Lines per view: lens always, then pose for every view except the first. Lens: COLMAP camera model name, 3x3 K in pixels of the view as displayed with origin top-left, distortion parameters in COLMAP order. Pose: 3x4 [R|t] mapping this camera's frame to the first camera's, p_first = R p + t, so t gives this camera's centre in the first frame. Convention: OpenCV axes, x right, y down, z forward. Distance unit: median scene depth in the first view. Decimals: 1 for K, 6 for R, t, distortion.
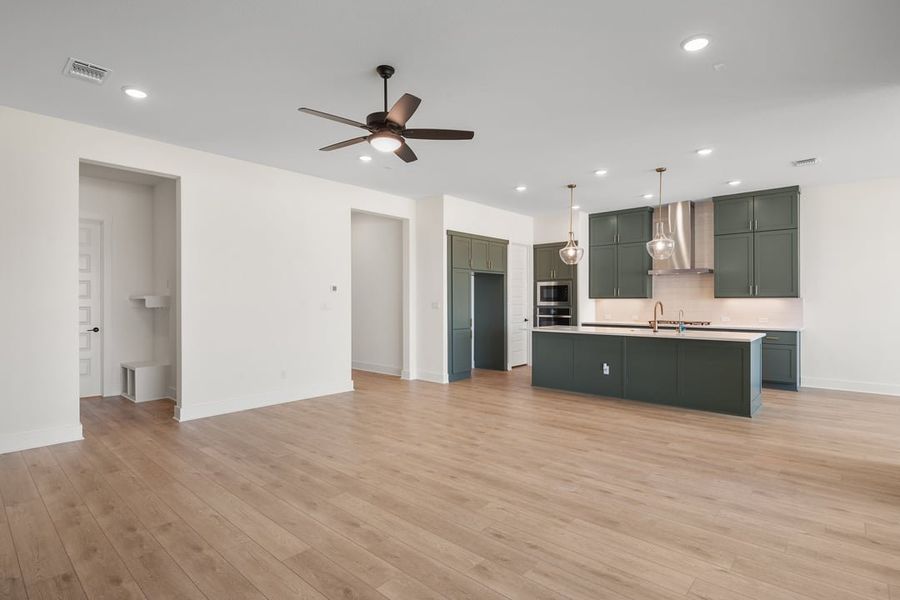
lens RADIAL K [[450.7, 0, 449.3], [0, 450.7, 301.8], [0, 0, 1]] dist [0.000222, -0.000582]
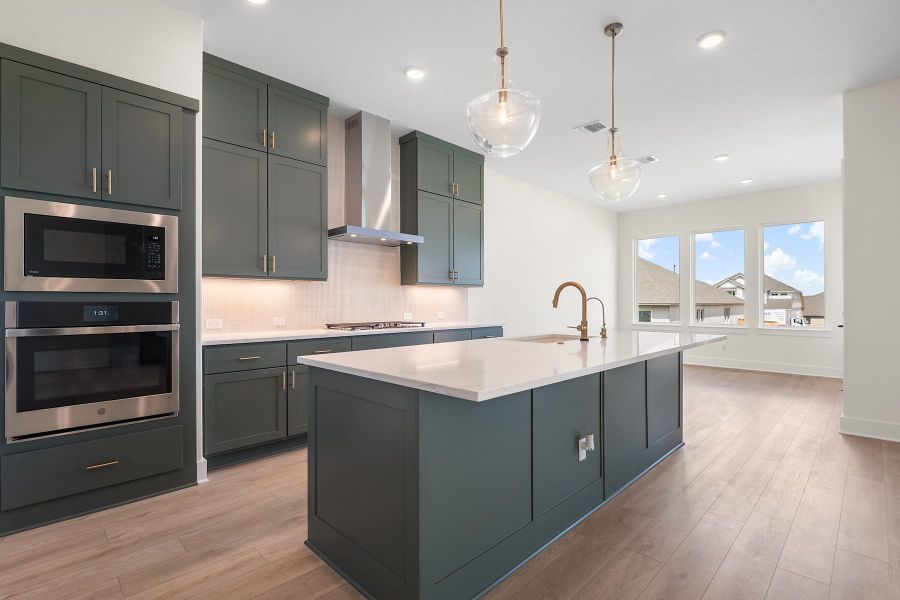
lens RADIAL K [[417.3, 0, 451.4], [0, 417.3, 301.8], [0, 0, 1]] dist [-0.008833, -0.001072]
pose [[0.059758, 0.002283, 0.998210, -0.020009], [0.003550, 0.999991, -0.002500, 0.021149], [-0.998207, 0.003693, 0.059749, 1.019211]]
